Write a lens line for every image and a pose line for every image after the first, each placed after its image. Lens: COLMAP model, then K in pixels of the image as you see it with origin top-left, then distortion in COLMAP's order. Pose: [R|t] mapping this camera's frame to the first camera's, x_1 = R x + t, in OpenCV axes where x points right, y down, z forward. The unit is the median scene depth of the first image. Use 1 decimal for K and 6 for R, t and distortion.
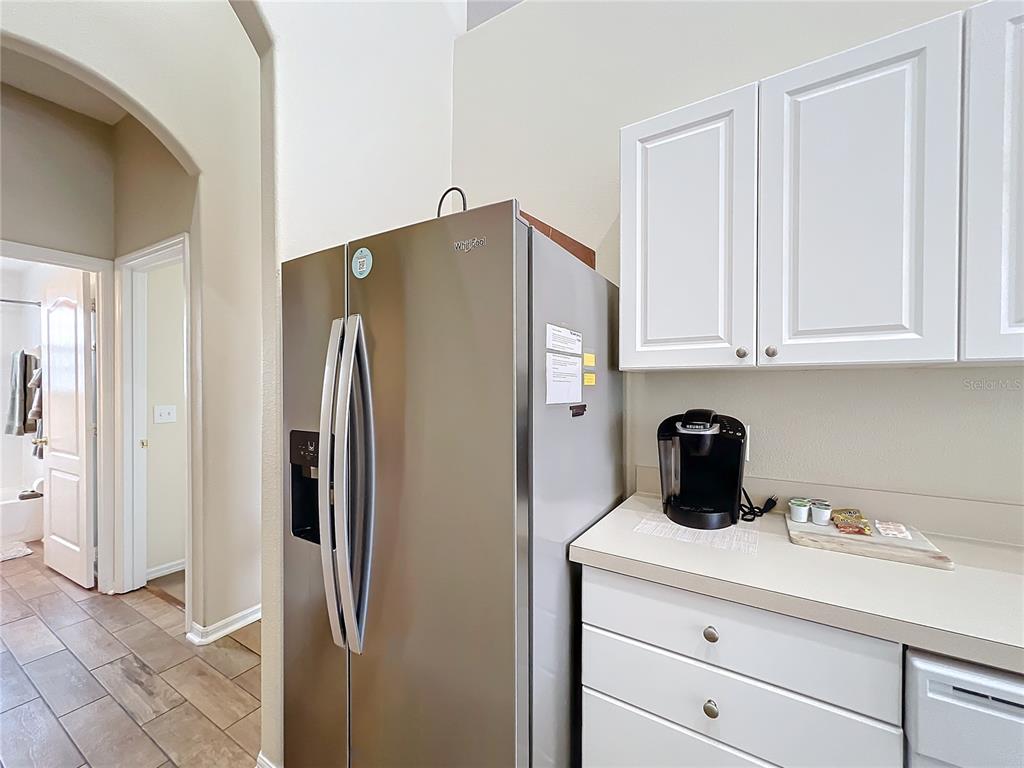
lens RADIAL K [[412.2, 0, 515.4], [0, 412.2, 387.7], [0, 0, 1]] dist [0.002397, 0.000698]
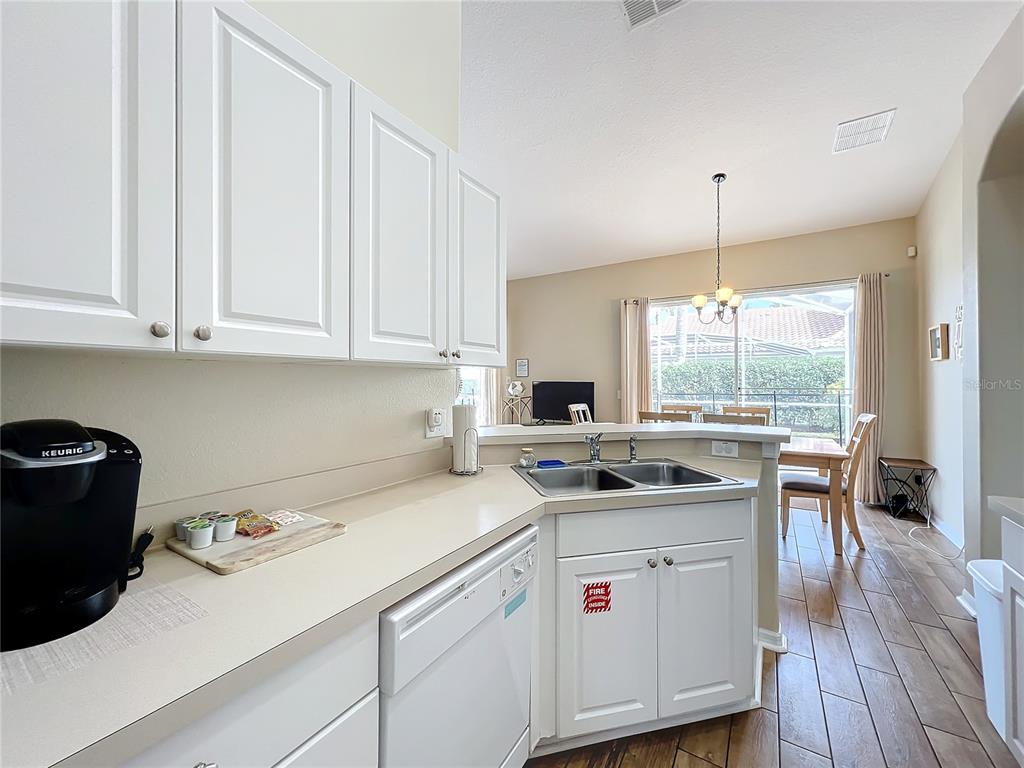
lens RADIAL K [[412.2, 0, 505.1], [0, 412.2, 379.8], [0, 0, 1]] dist [0.002397, 0.000698]
pose [[0.031170, 0.002252, 0.999512, -0.070539], [0.002892, 0.999993, -0.002343, 0.000056], [-0.999510, 0.002963, 0.031163, 0.258460]]
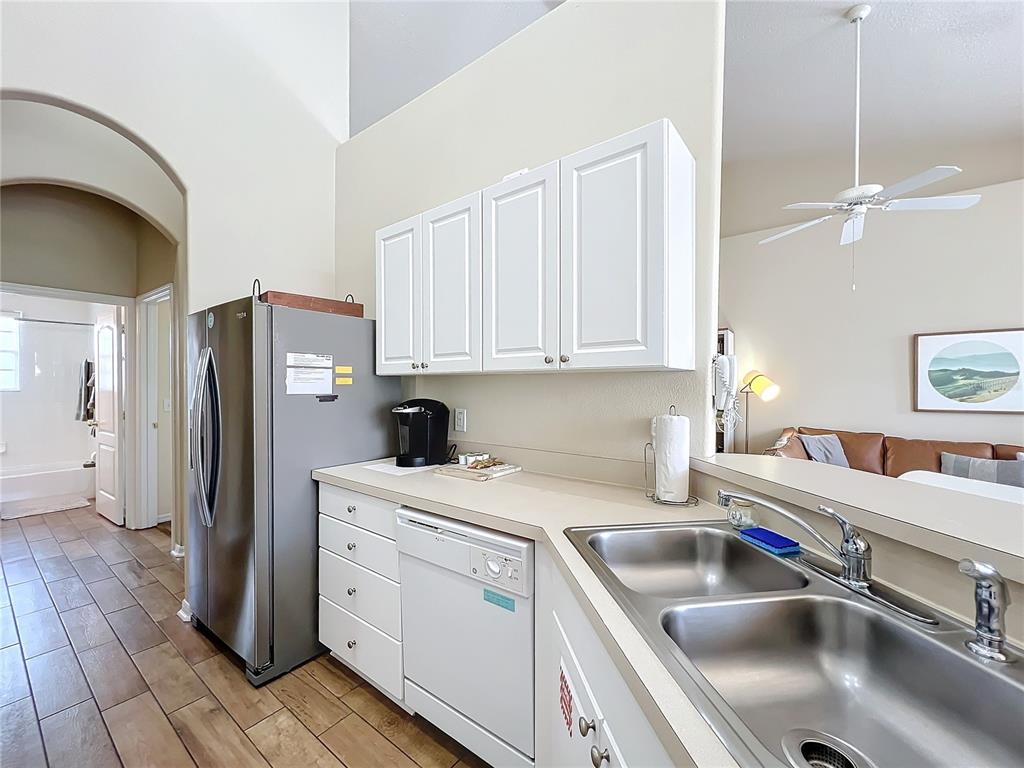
lens RADIAL K [[419.4, 0, 518.5], [0, 419.4, 384.4], [0, 0, 1]] dist [0.001017, 0.001473]
pose [[0.994793, -0.000940, -0.101913, 0.741169], [0.000492, 0.999990, -0.004424, 0.001807], [0.101916, 0.004351, 0.994783, -0.469779]]
